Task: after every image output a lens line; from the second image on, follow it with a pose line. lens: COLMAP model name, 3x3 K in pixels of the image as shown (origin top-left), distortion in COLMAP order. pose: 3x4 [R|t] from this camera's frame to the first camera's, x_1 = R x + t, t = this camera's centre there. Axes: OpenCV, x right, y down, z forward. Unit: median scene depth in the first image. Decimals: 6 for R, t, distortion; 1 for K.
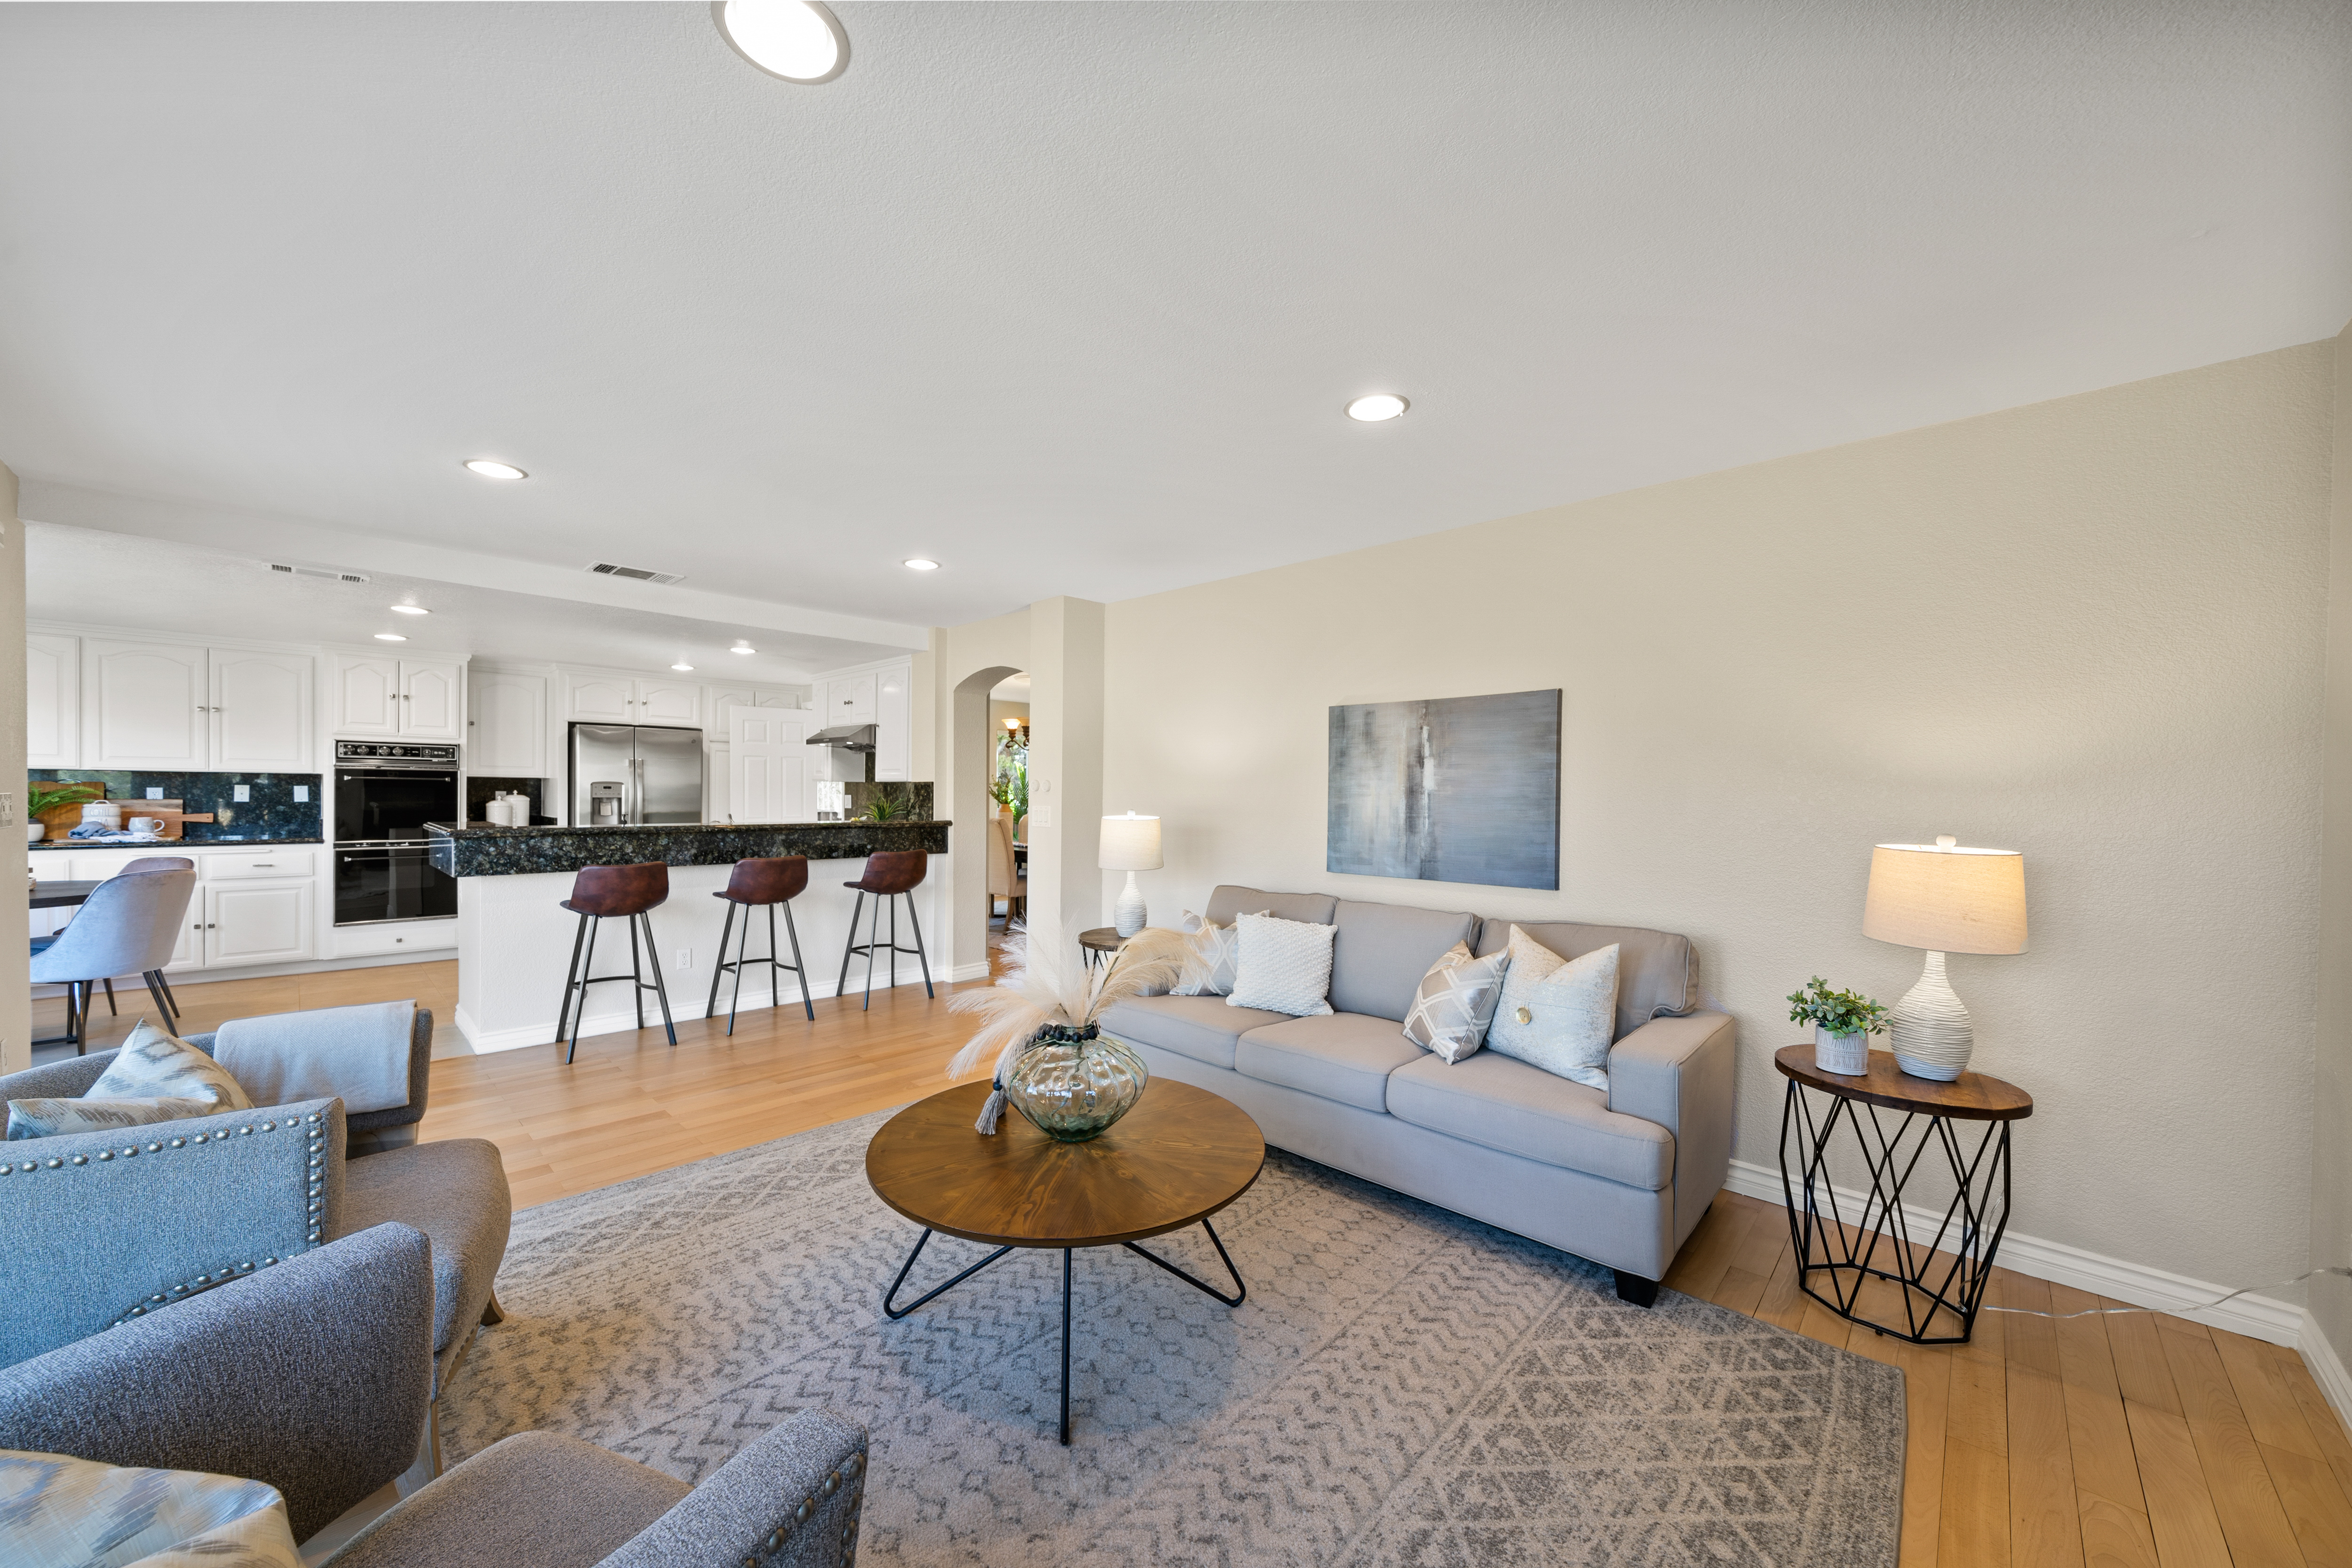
lens RADIAL K [[862.0, 0, 1155.1], [0, 862.0, 796.3], [0, 0, 1]] dist [0.001471, 0.000059]
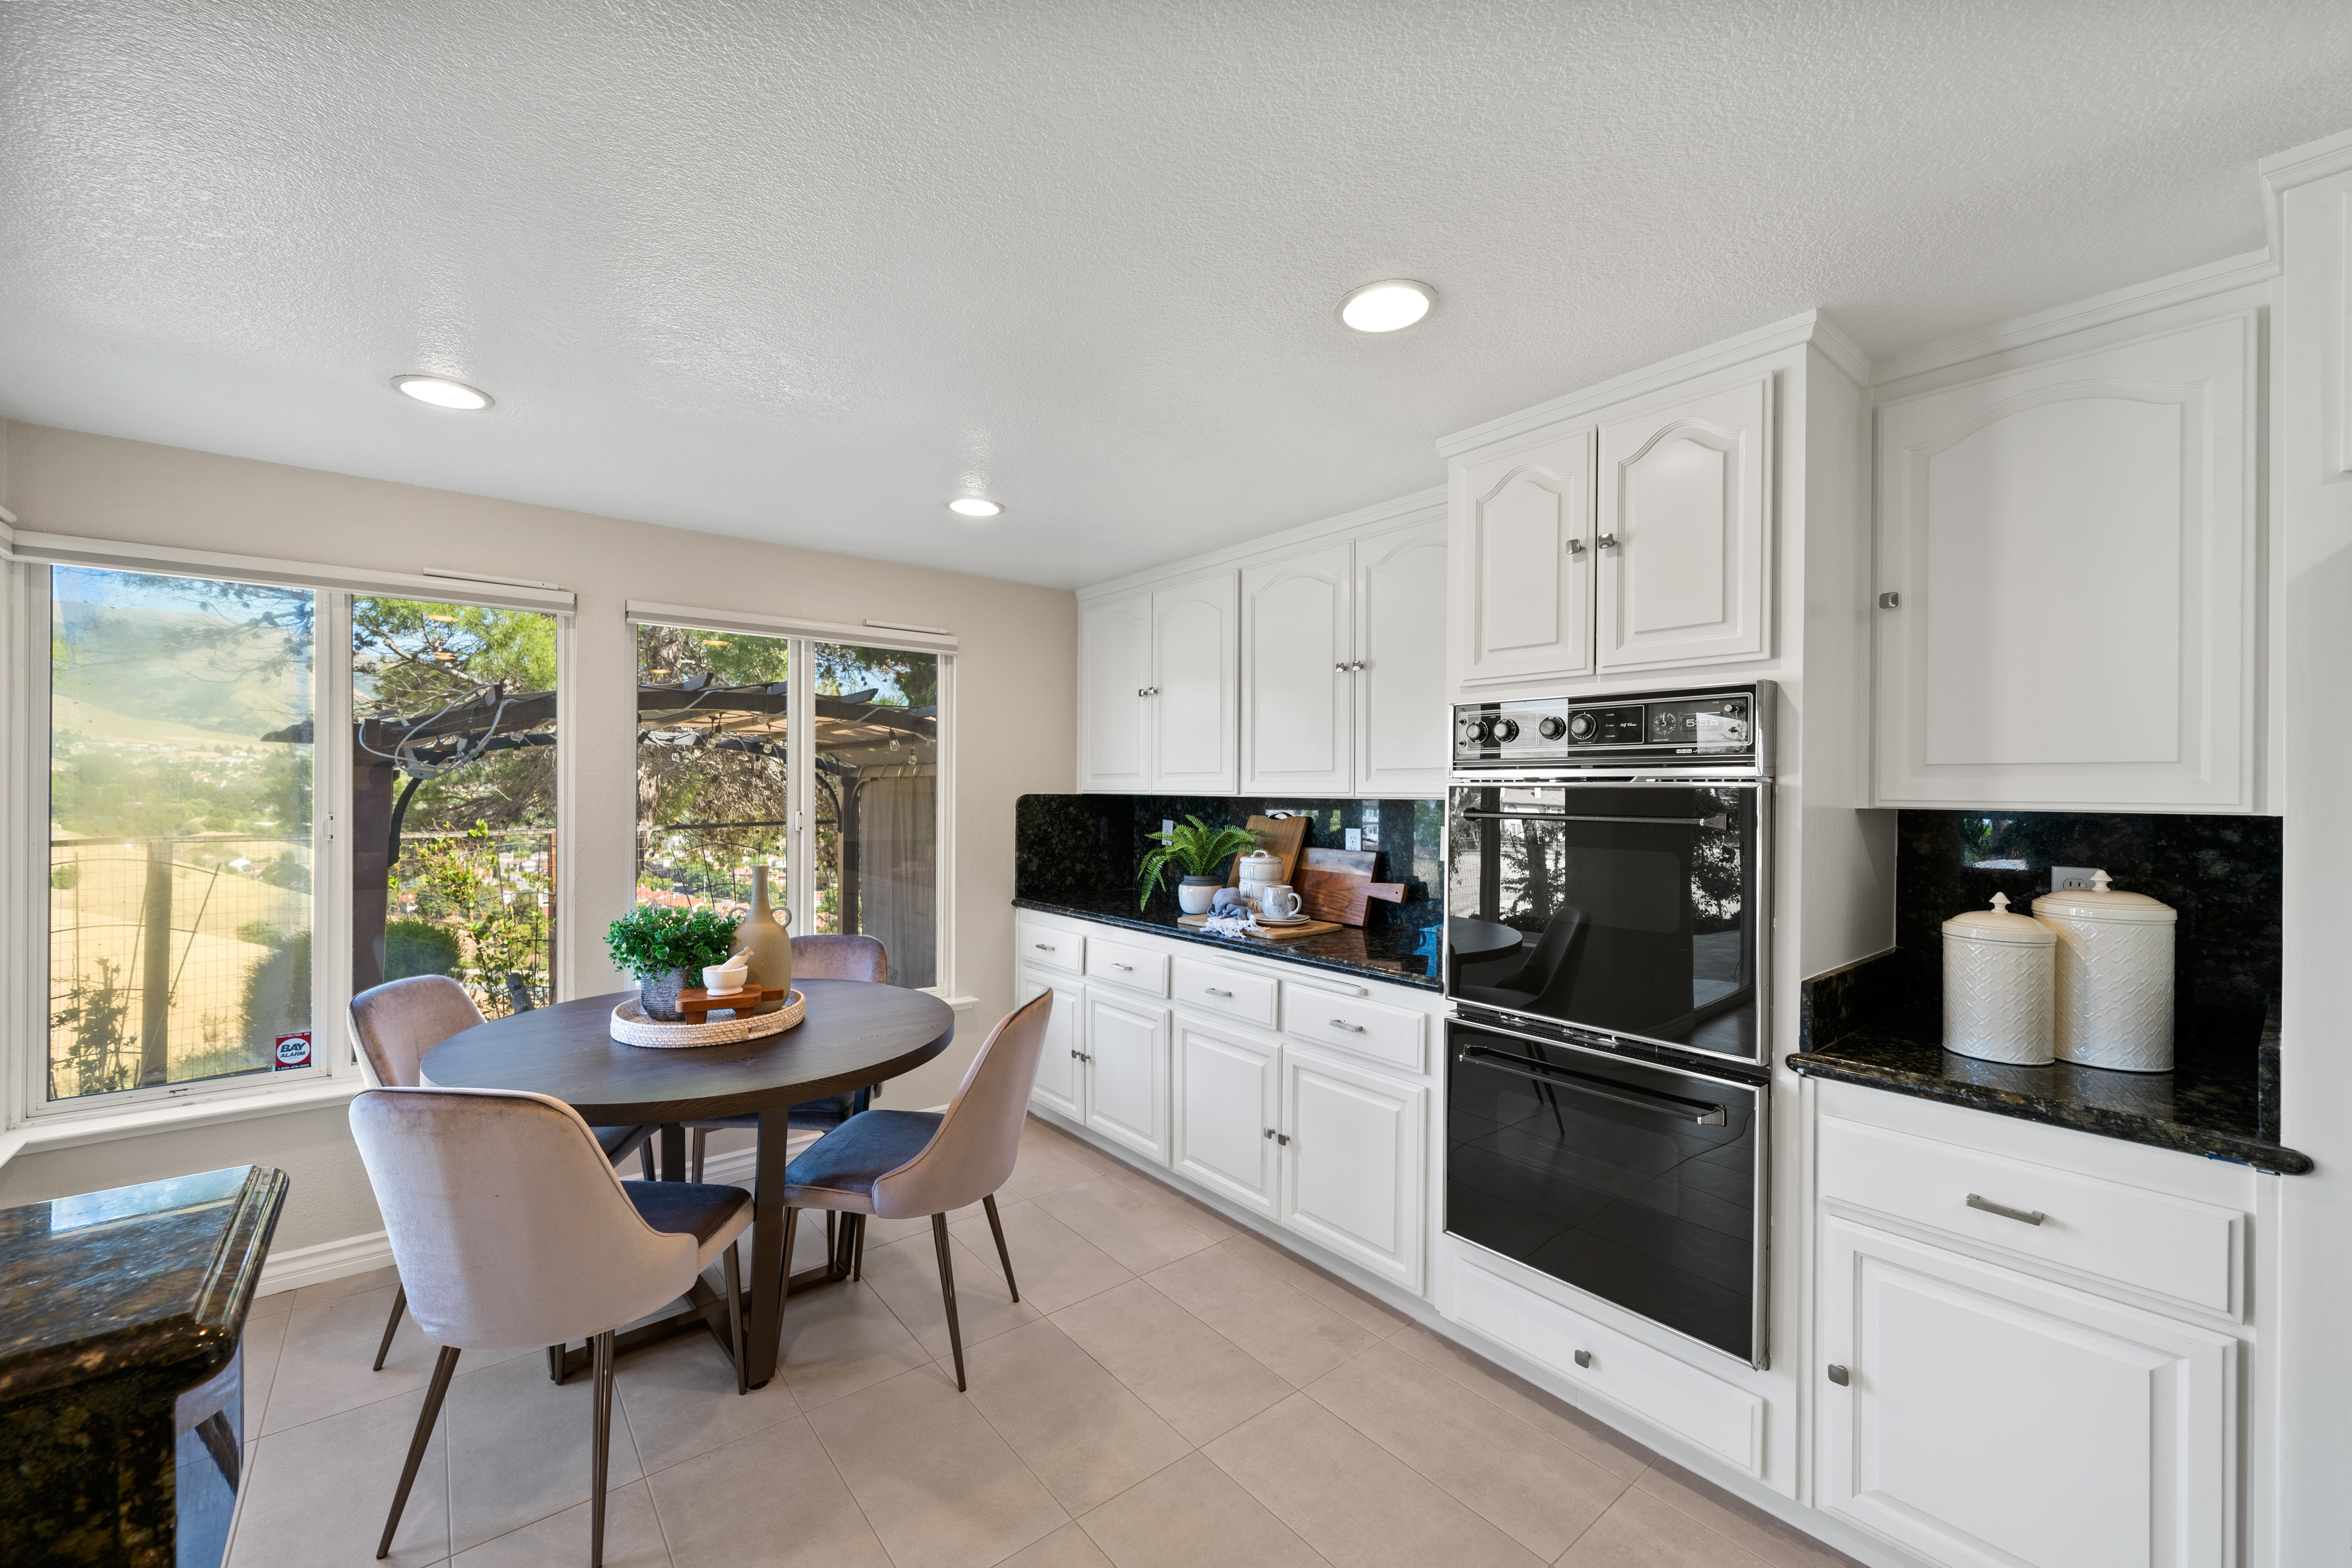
lens RADIAL K [[941.9, 0, 1155.4], [0, 941.9, 785.7], [0, 0, 1]] dist [0.000152, -0.000822]
pose [[-0.126168, -0.011166, -0.991946, -0.551602], [-0.008334, 0.999913, -0.010195, -0.028621], [0.991974, 0.006980, -0.126250, 0.923880]]
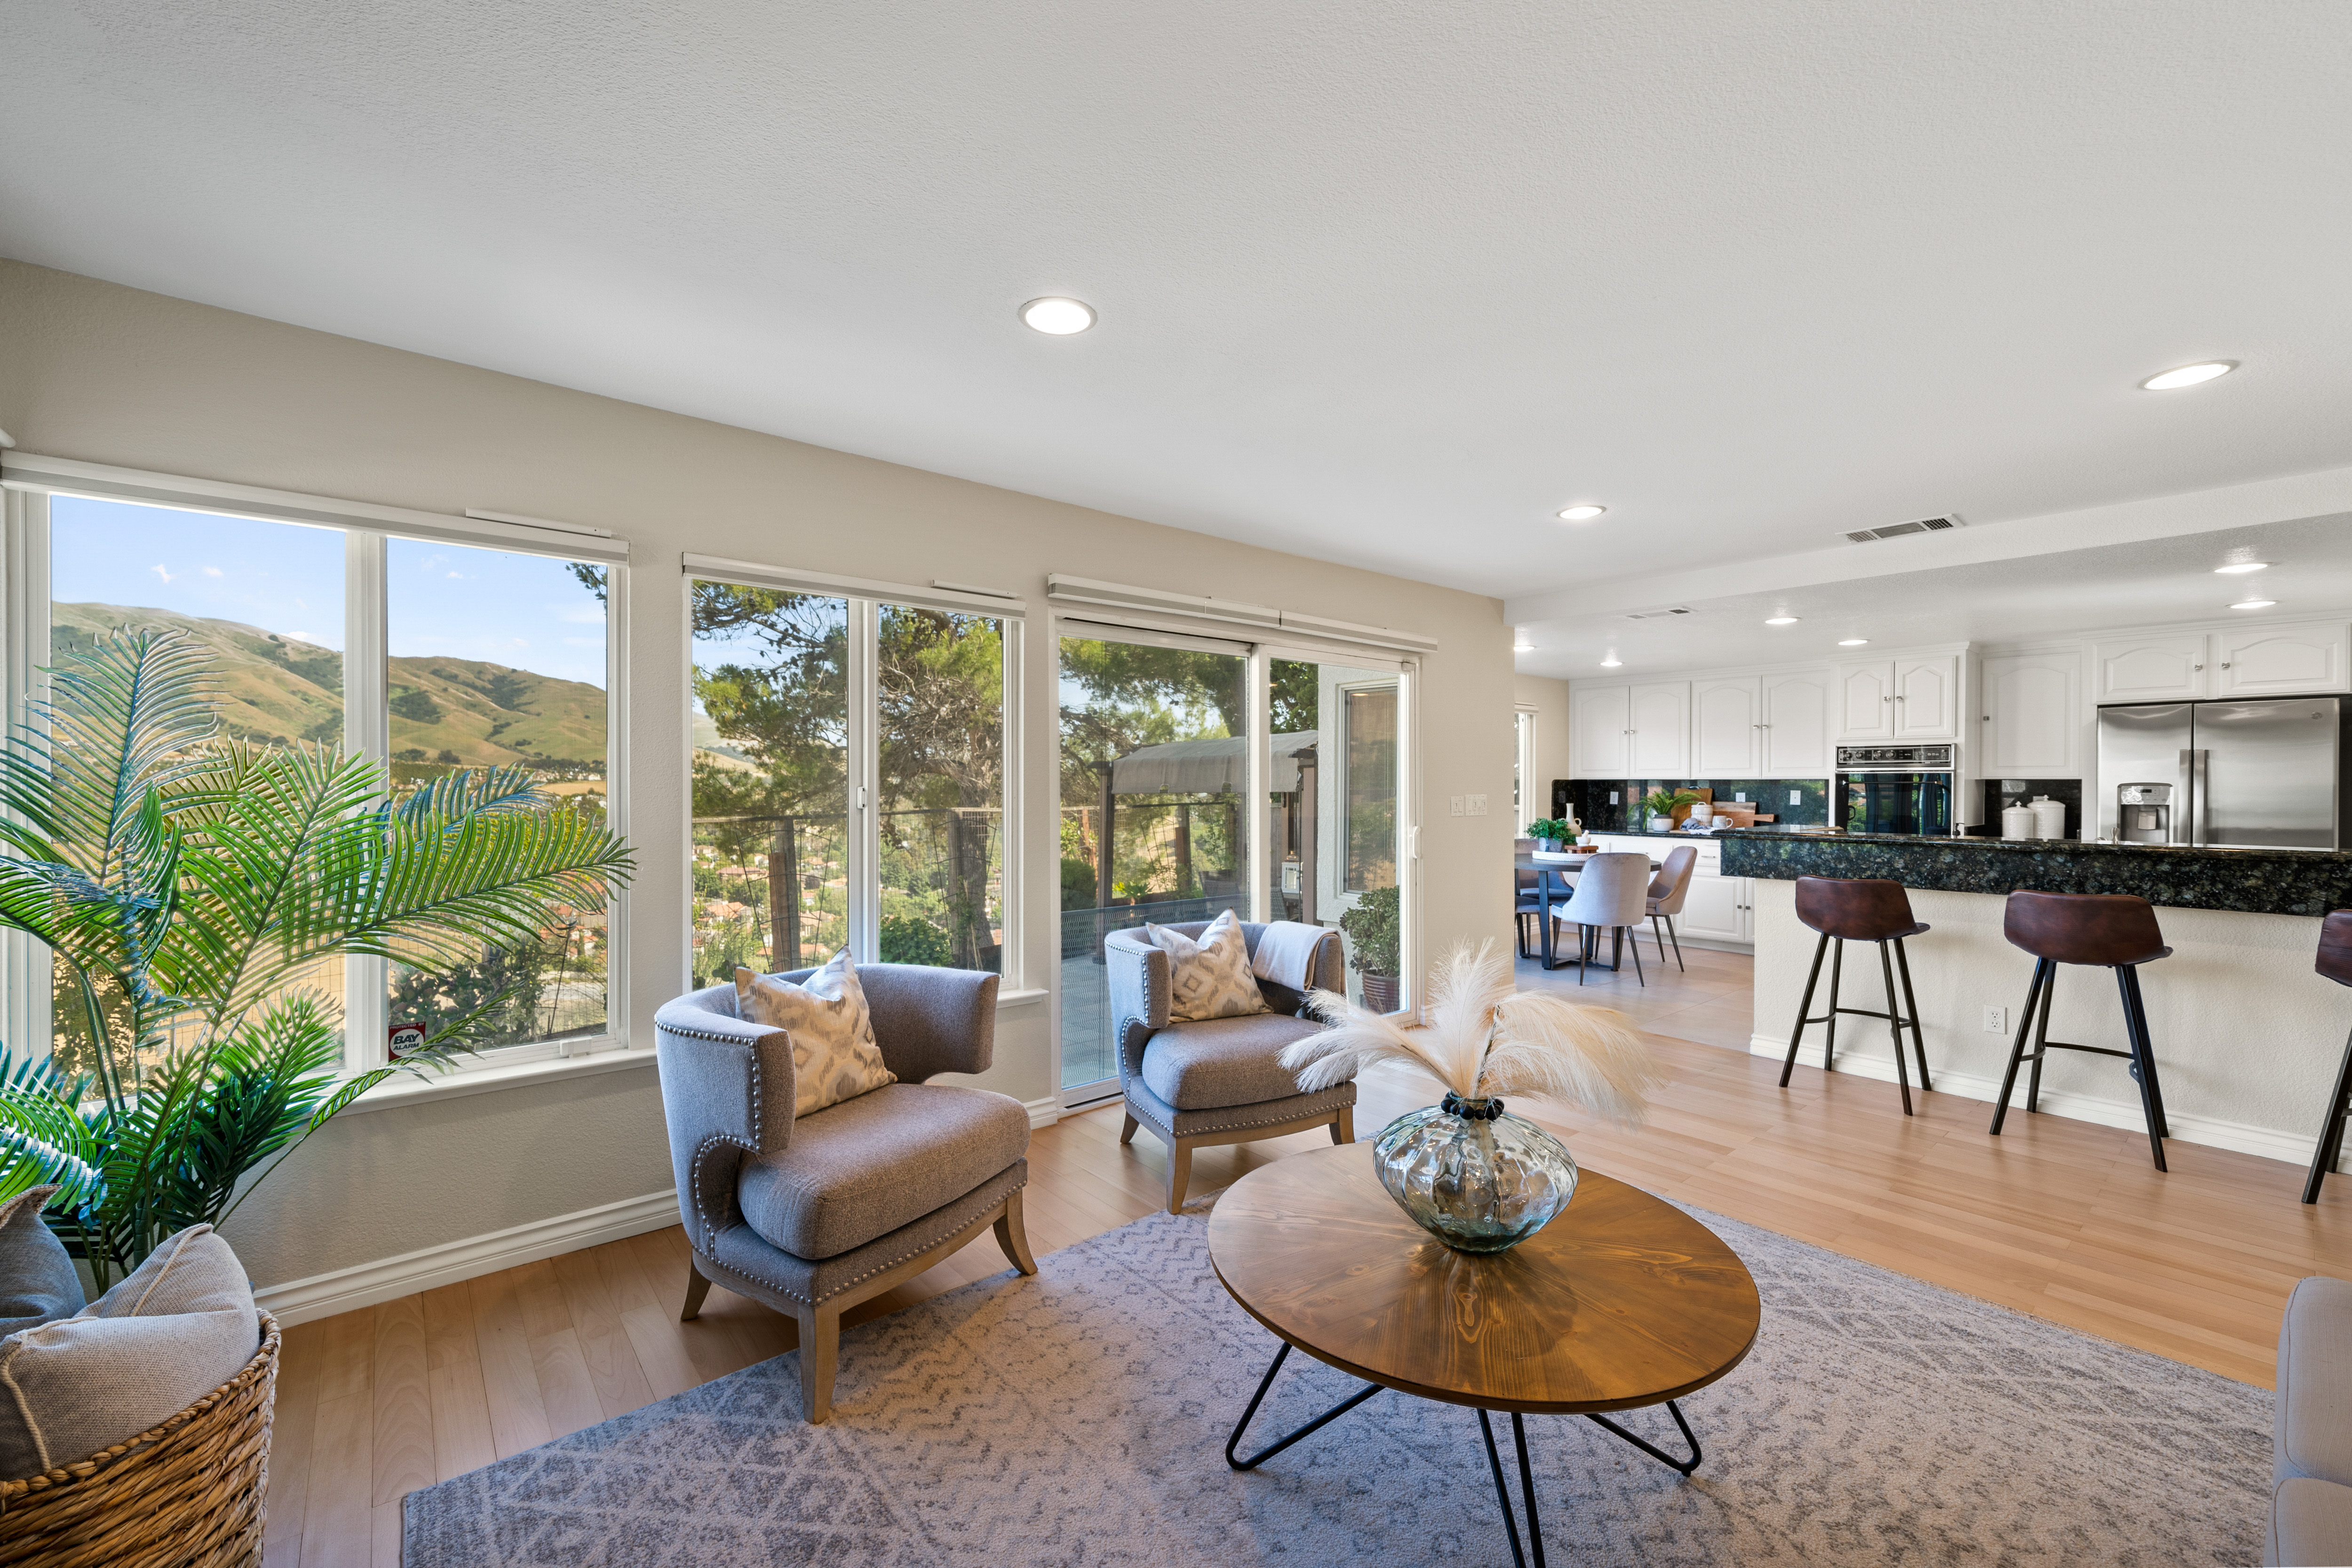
lens RADIAL K [[941.9, 0, 1161.1], [0, 941.9, 787.4], [0, 0, 1]] dist [0.000152, -0.000822]
pose [[-0.115936, -0.008825, -0.993217, 0.286647], [-0.010056, 0.999920, -0.007711, 0.001467], [0.993206, 0.009094, -0.116016, 0.313807]]
